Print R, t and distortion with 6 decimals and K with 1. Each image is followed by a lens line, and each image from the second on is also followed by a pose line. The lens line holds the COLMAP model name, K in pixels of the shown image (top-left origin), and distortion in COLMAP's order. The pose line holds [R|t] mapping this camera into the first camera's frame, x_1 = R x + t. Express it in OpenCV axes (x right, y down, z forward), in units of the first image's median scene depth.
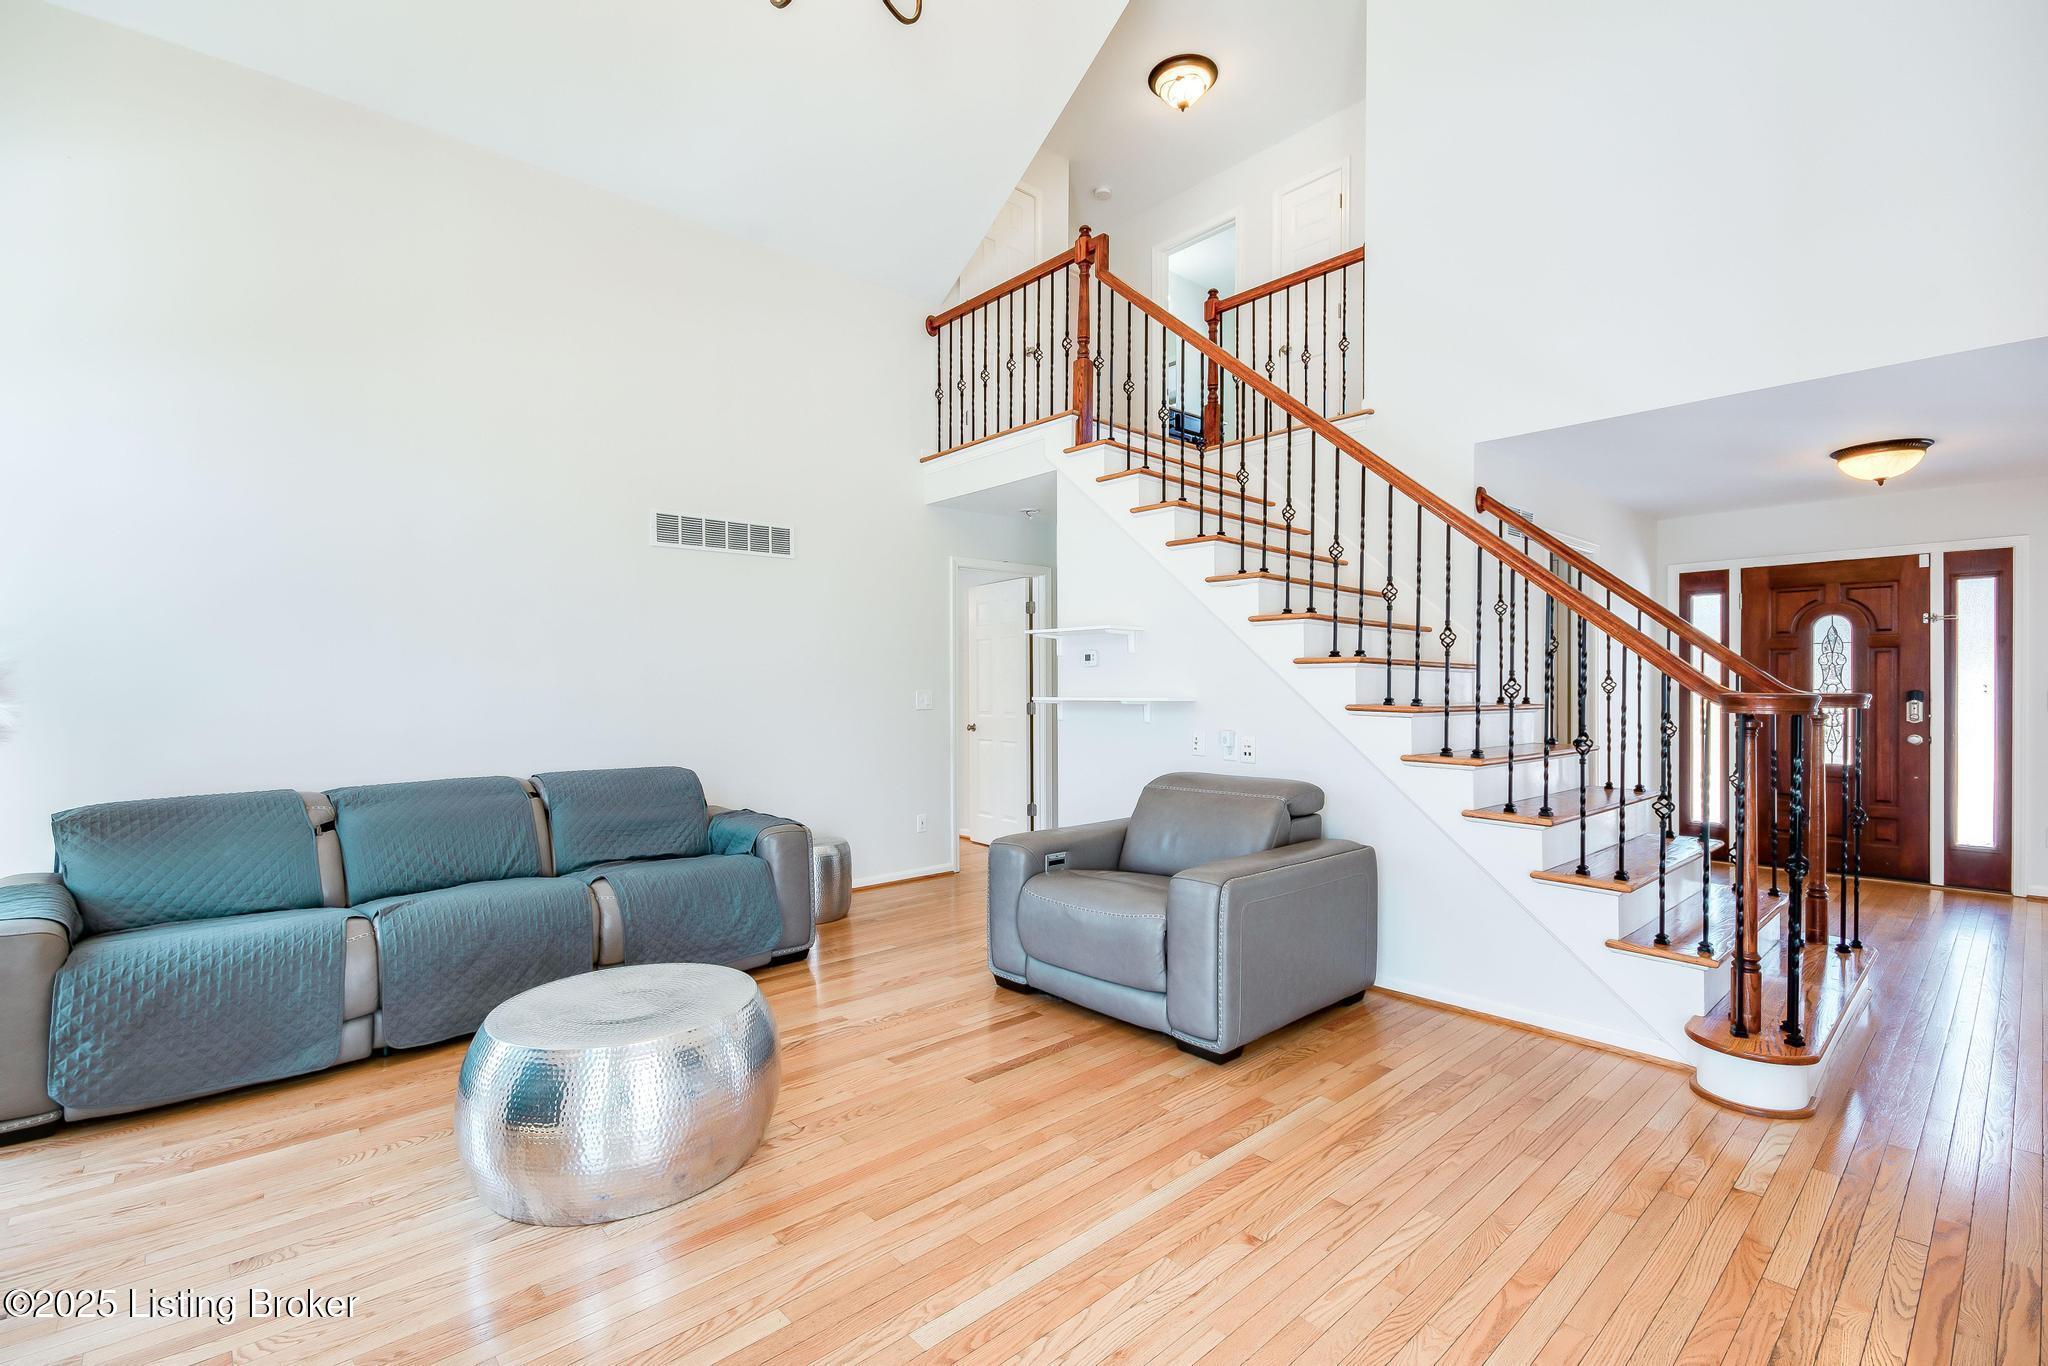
lens RADIAL K [[903.4, 0, 1034.8], [0, 903.4, 698.6], [0, 0, 1]] dist [0.008412, -0.004095]
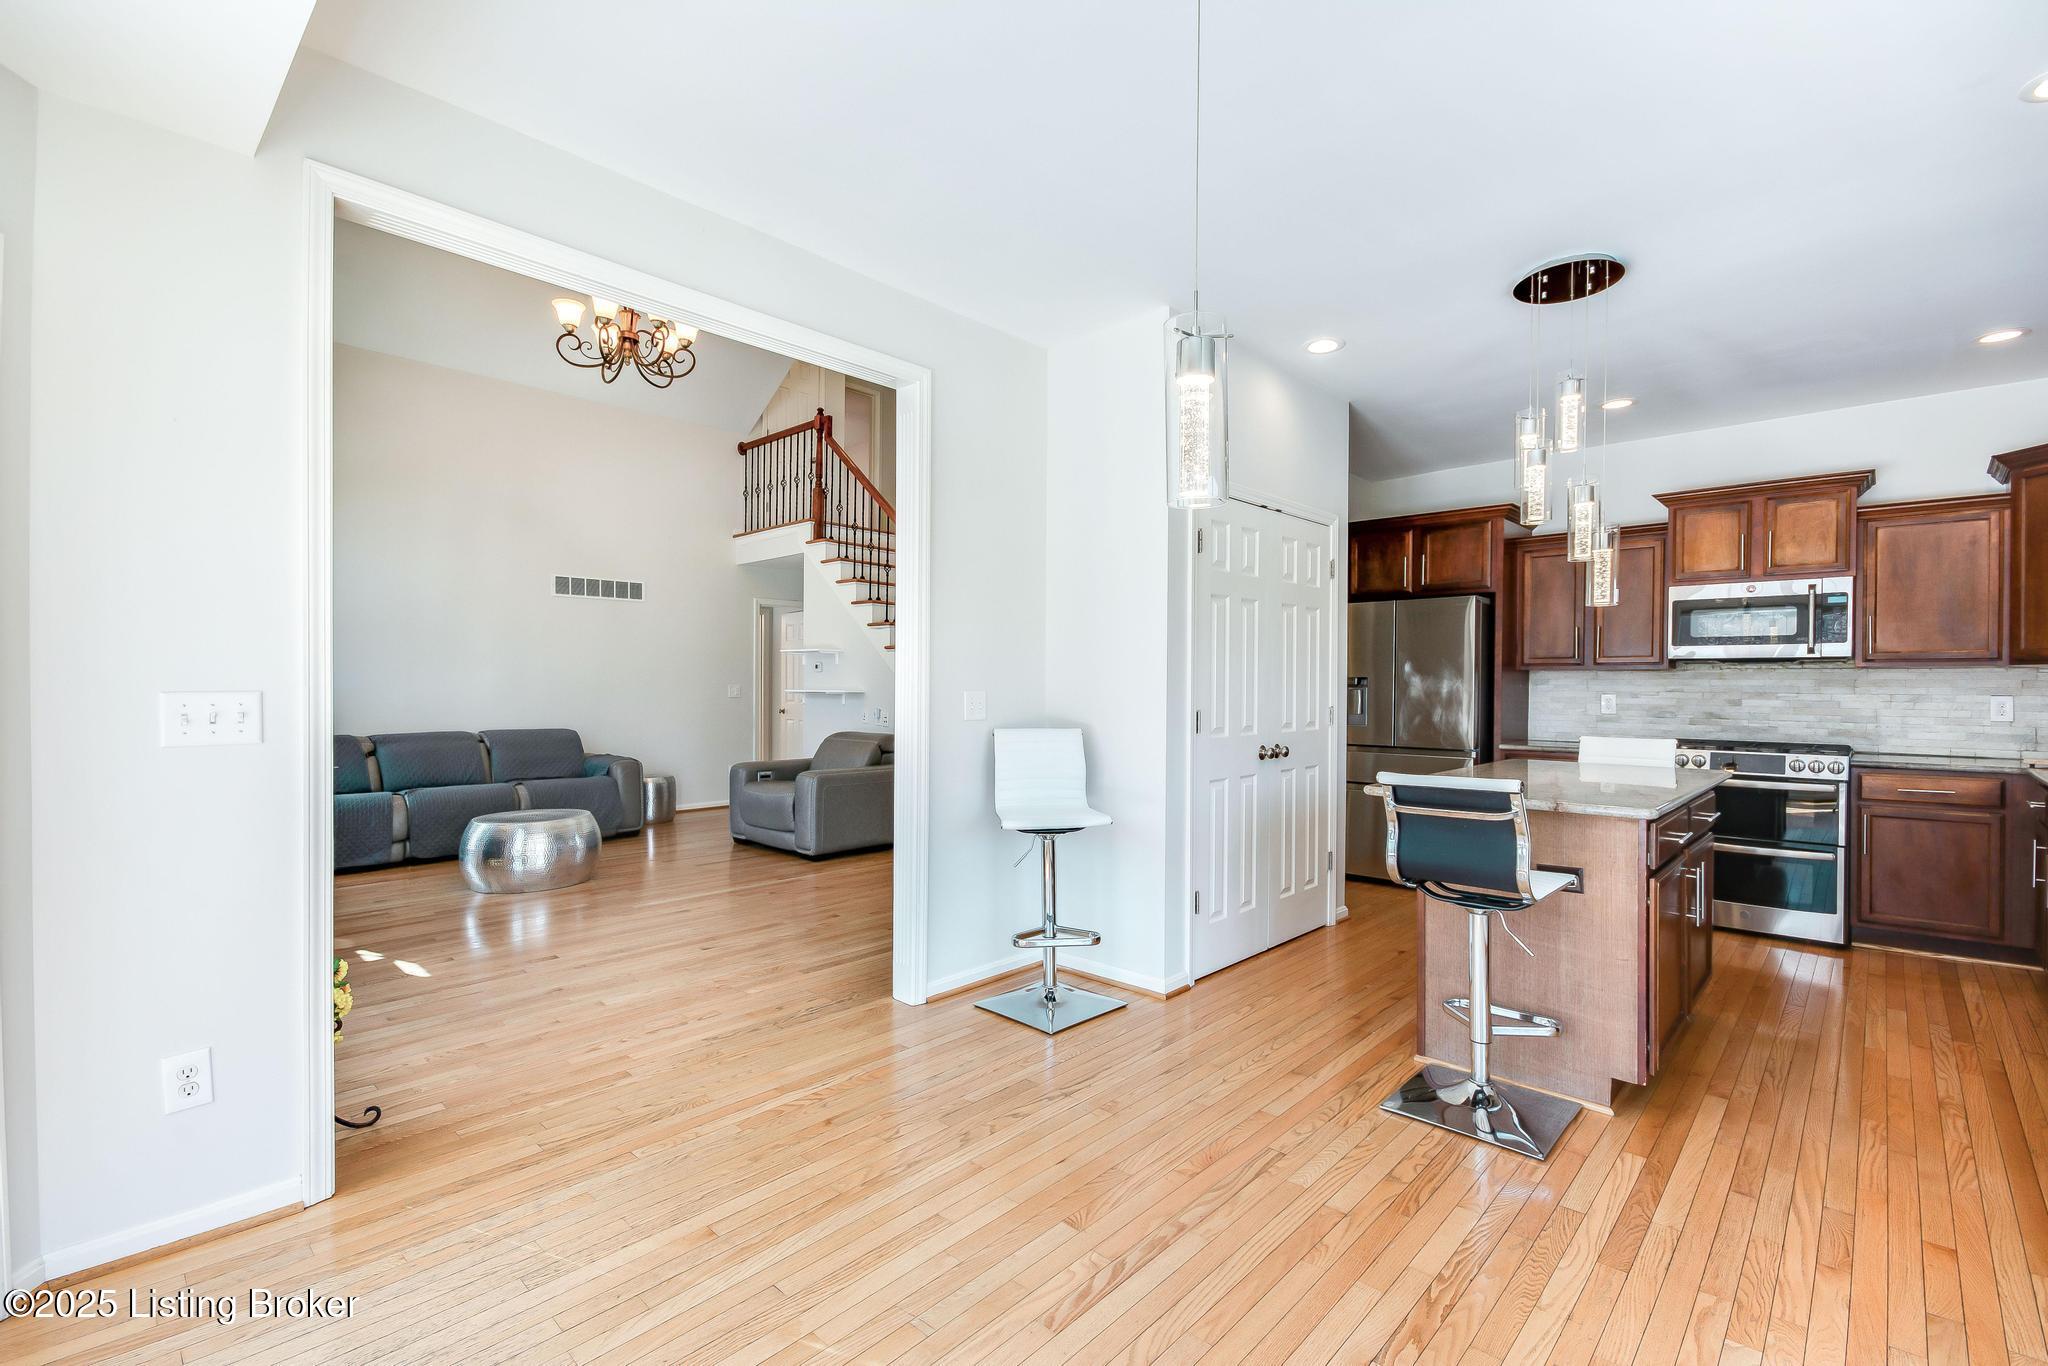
lens RADIAL K [[903.4, 0, 1004.3], [0, 903.4, 698.3], [0, 0, 1]] dist [0.008412, -0.004095]
pose [[0.998781, 0.011499, 0.048002, 0.328139], [-0.011708, 0.999923, 0.004085, 0.002085], [-0.047952, -0.004642, 0.998839, -0.700752]]
